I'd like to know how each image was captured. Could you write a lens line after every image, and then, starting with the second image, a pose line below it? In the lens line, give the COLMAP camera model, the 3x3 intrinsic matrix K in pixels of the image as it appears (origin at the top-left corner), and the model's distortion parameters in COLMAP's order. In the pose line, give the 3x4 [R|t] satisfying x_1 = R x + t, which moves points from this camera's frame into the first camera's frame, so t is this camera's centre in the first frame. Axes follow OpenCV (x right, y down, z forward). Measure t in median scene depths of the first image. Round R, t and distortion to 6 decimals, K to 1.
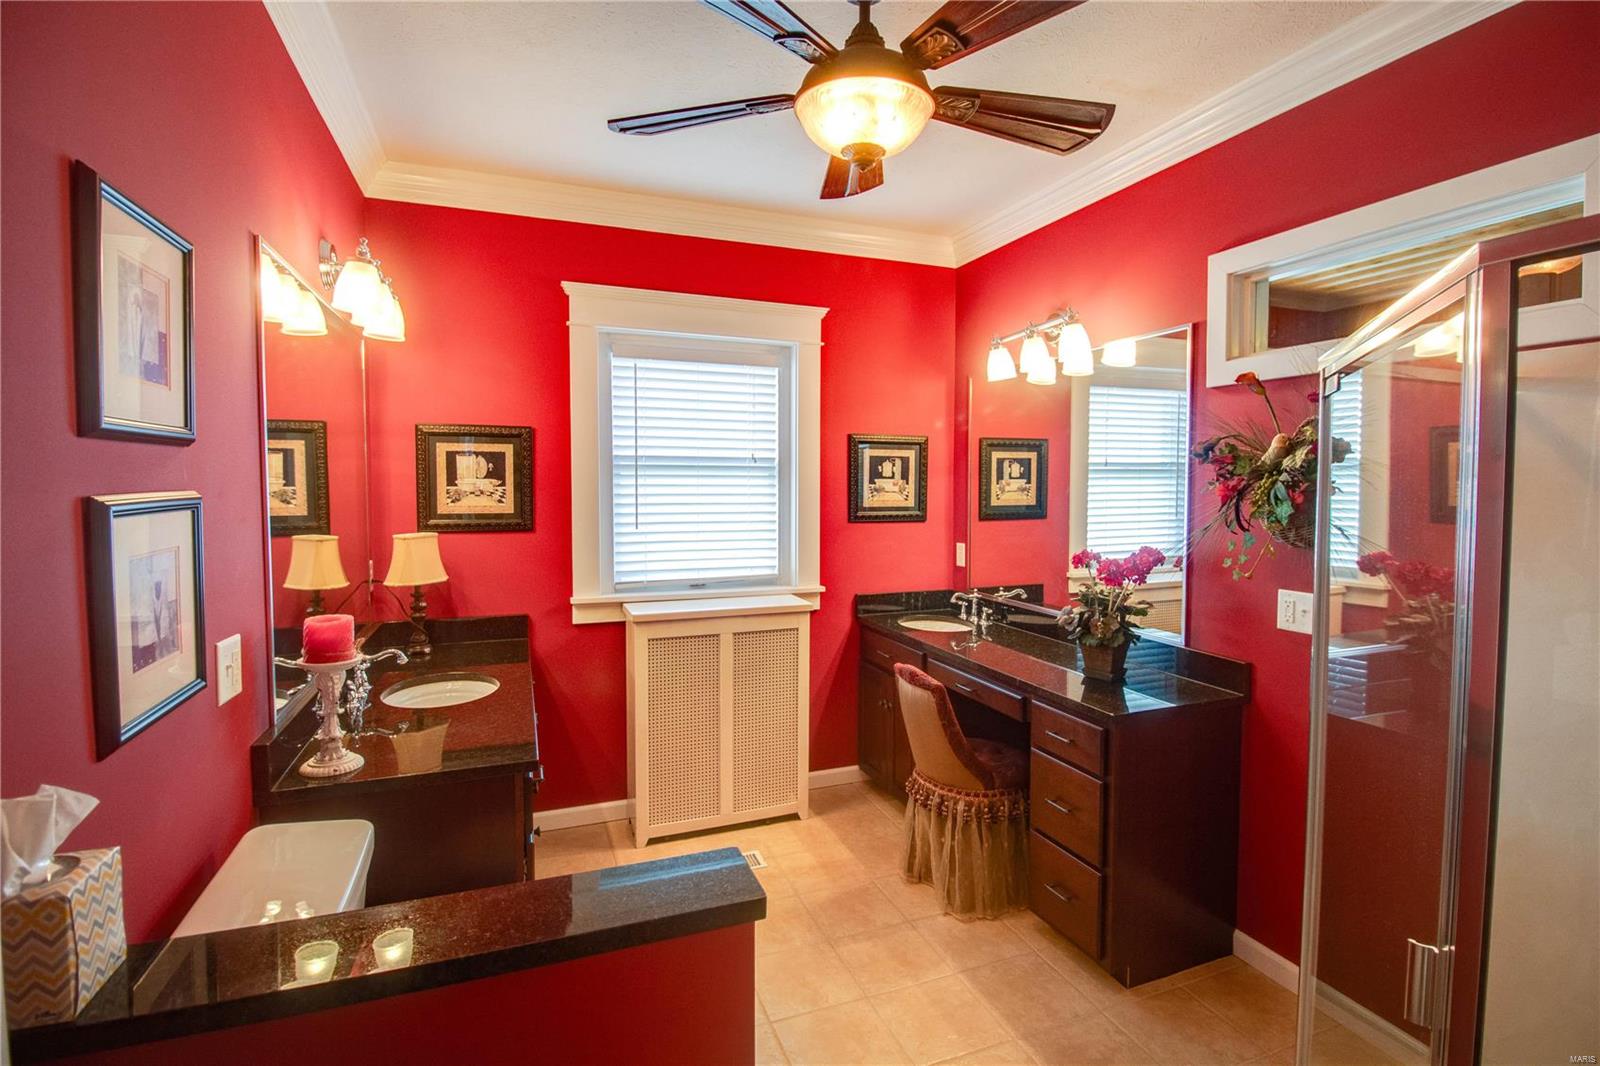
lens RADIAL K [[764.5, 0, 821.6], [0, 764.5, 523.2], [0, 0, 1]] dist [0.001595, -0.017572]
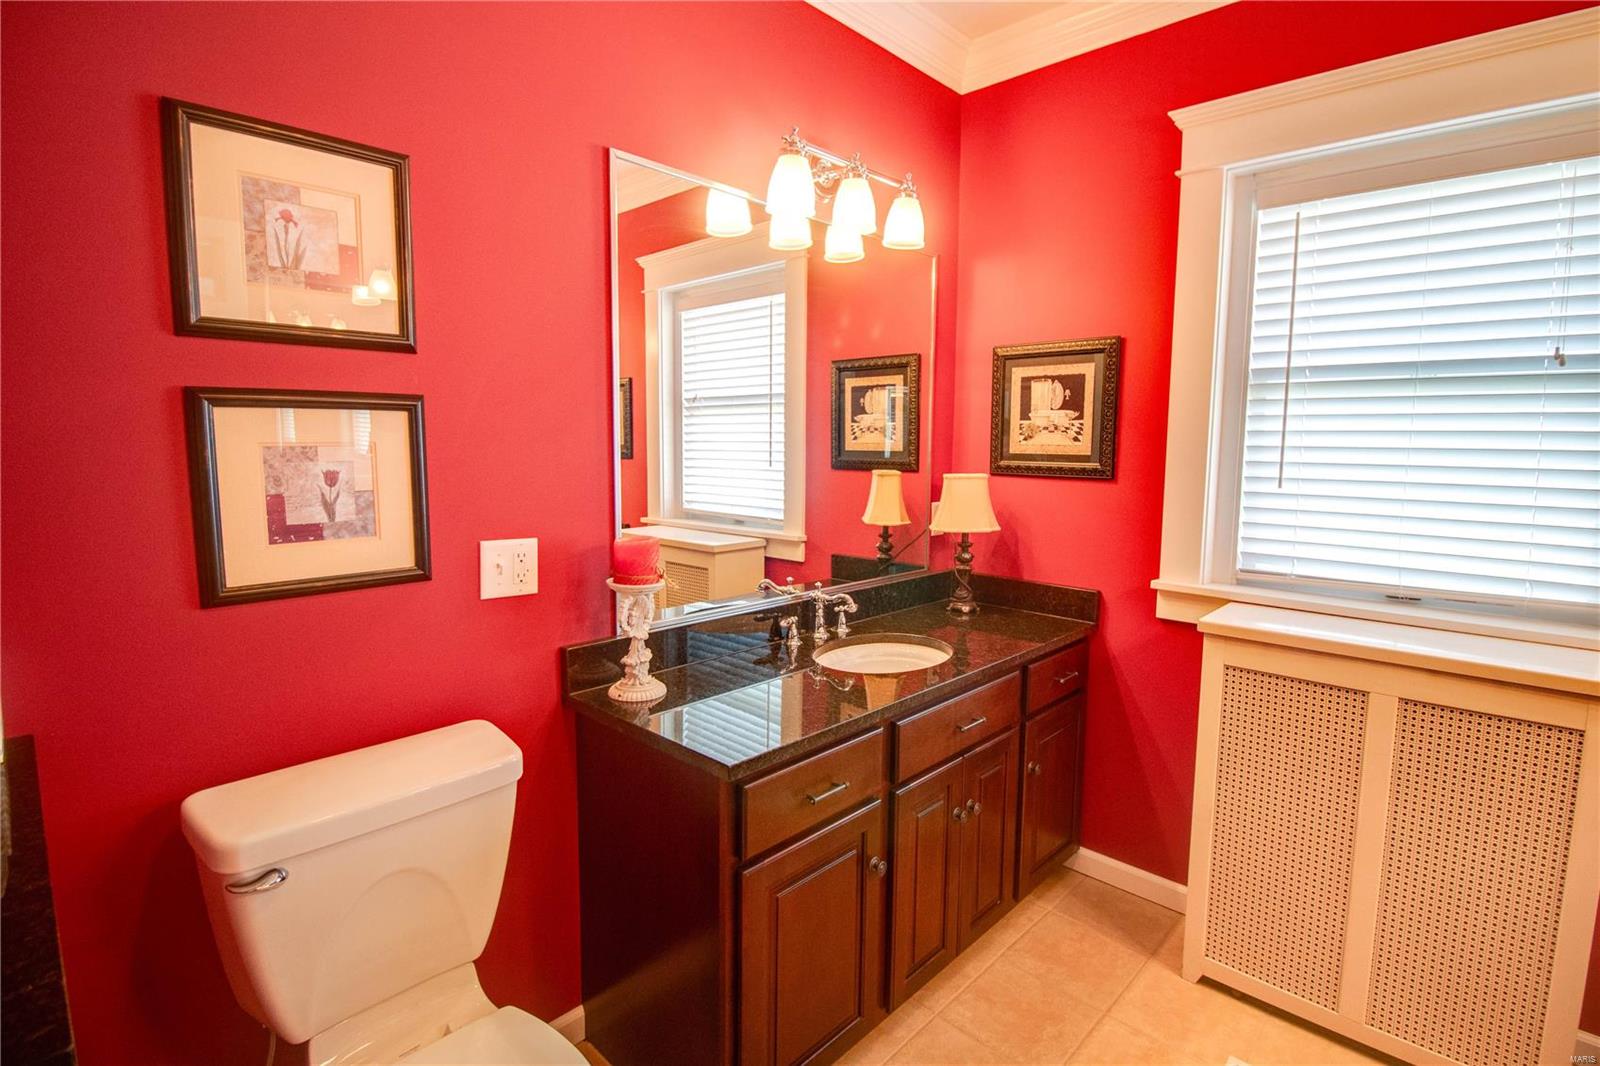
lens RADIAL K [[764.5, 0, 821.6], [0, 764.5, 523.2], [0, 0, 1]] dist [0.001595, -0.017572]
pose [[0.428650, 0.098093, -0.898130, 0.169854], [-0.056190, 0.995058, 0.081862, 0.006871], [0.901721, 0.015376, 0.432044, 0.442330]]
